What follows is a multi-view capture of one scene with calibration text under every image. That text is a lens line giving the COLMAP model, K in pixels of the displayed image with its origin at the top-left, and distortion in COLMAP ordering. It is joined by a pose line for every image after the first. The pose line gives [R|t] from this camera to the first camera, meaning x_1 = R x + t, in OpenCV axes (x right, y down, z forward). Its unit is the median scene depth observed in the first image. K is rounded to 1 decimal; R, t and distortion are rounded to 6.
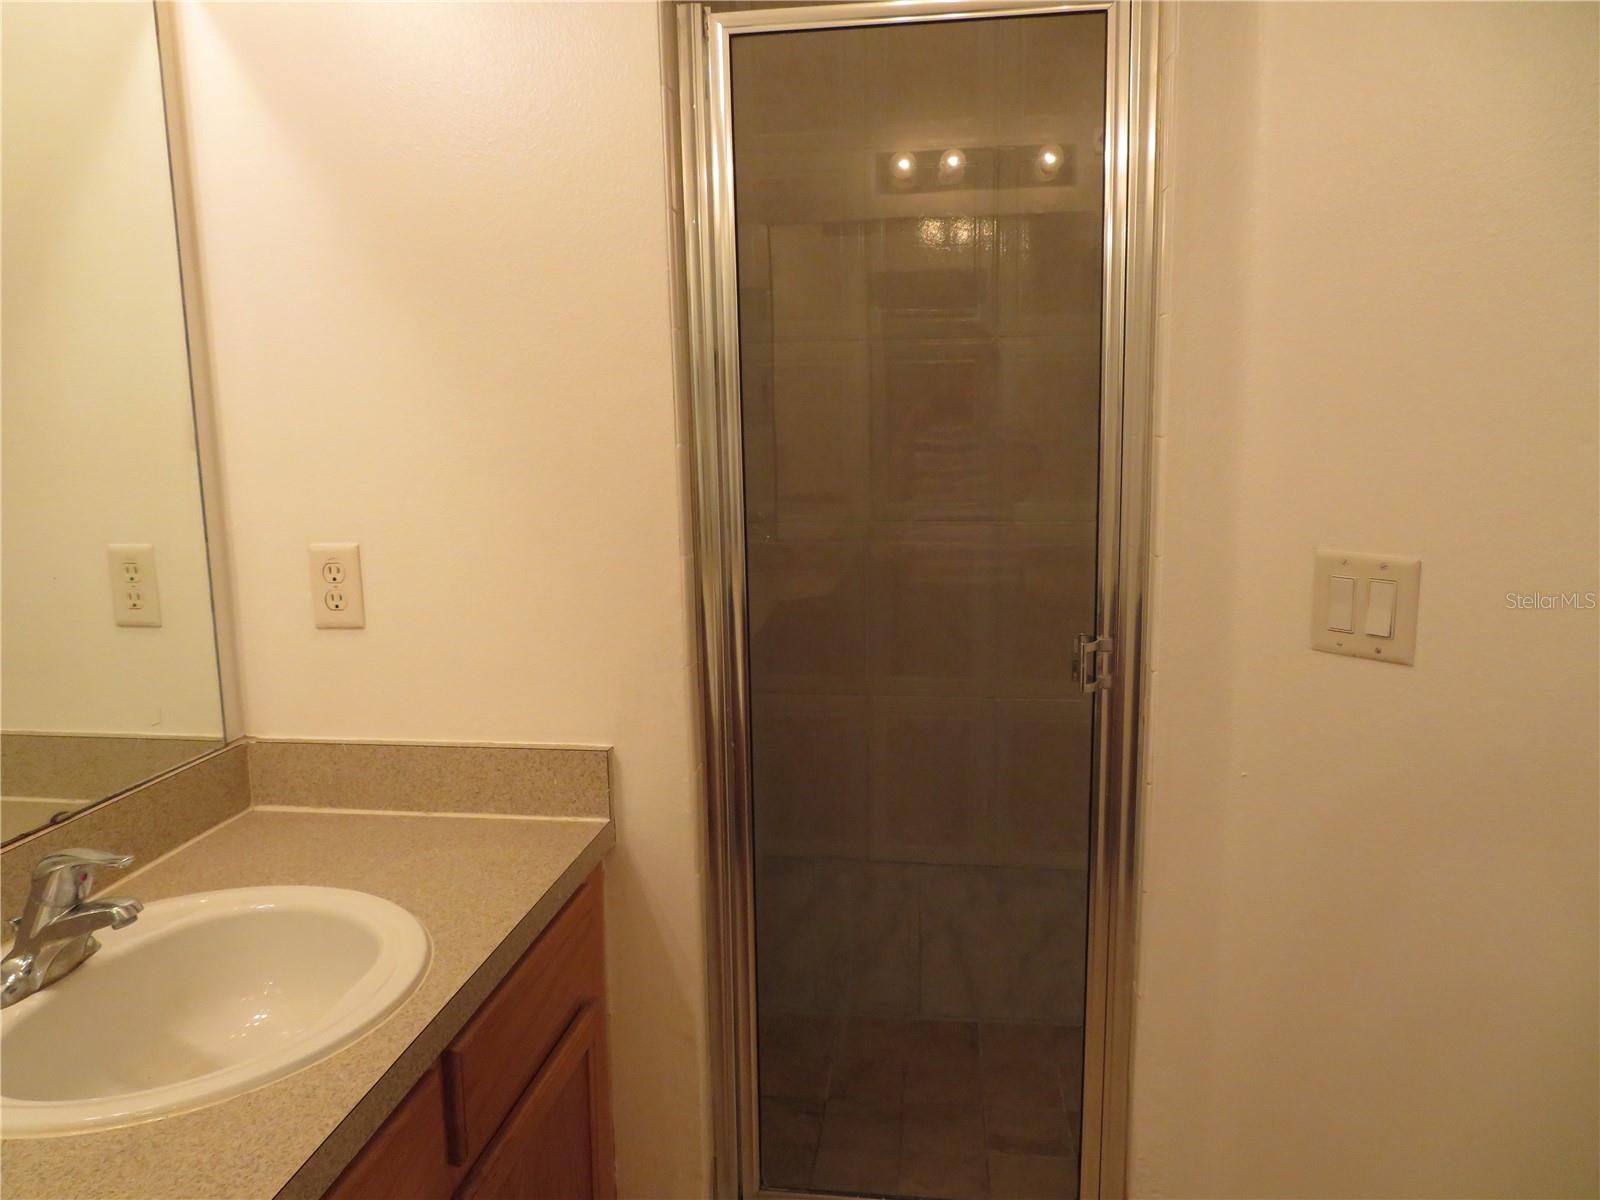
lens RADIAL K [[1153.8, 0, 800.0], [0, 1153.8, 600.0], [0, 0, 1]] dist [-0.003262, 0.000122]
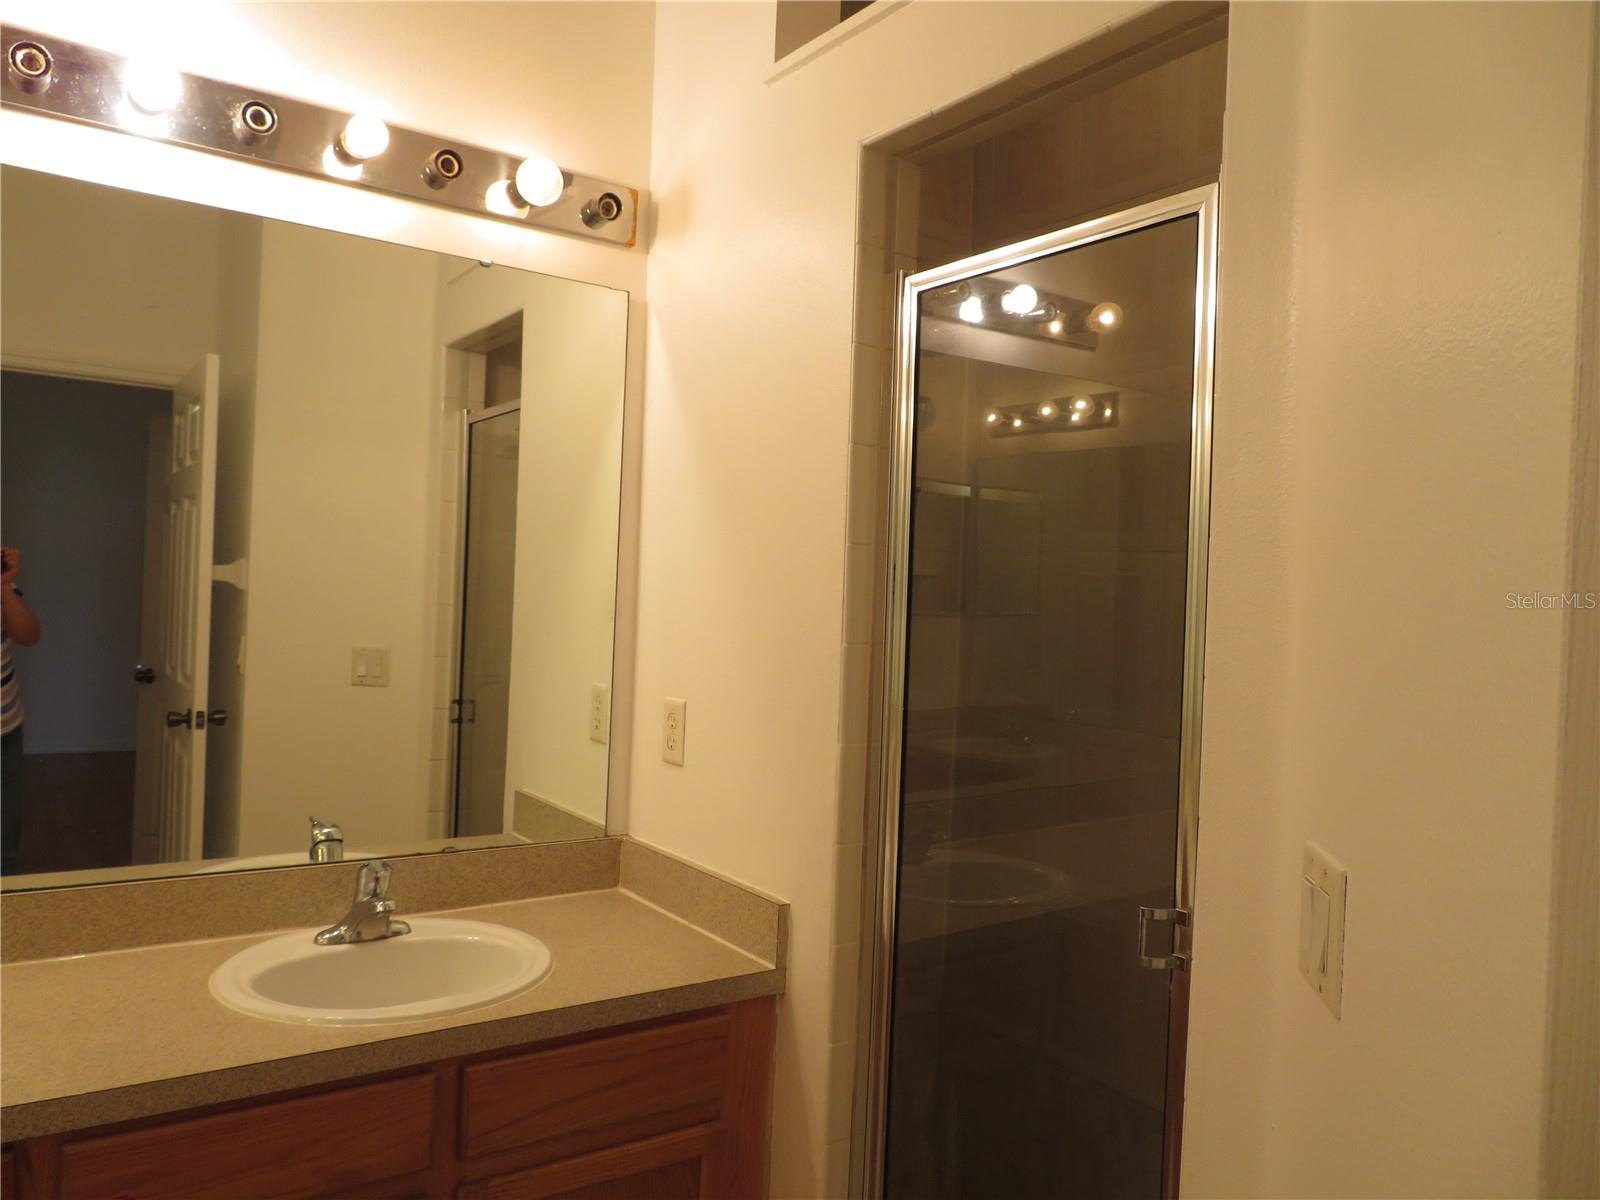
lens RADIAL K [[1153.8, 0, 800.0], [0, 1153.8, 600.0], [0, 0, 1]] dist [-0.003262, 0.000122]
pose [[0.689445, 0.049269, -0.722660, 0.640598], [-0.166973, 0.981625, -0.092374, -0.061490], [0.704830, 0.184351, 0.685003, 0.177184]]
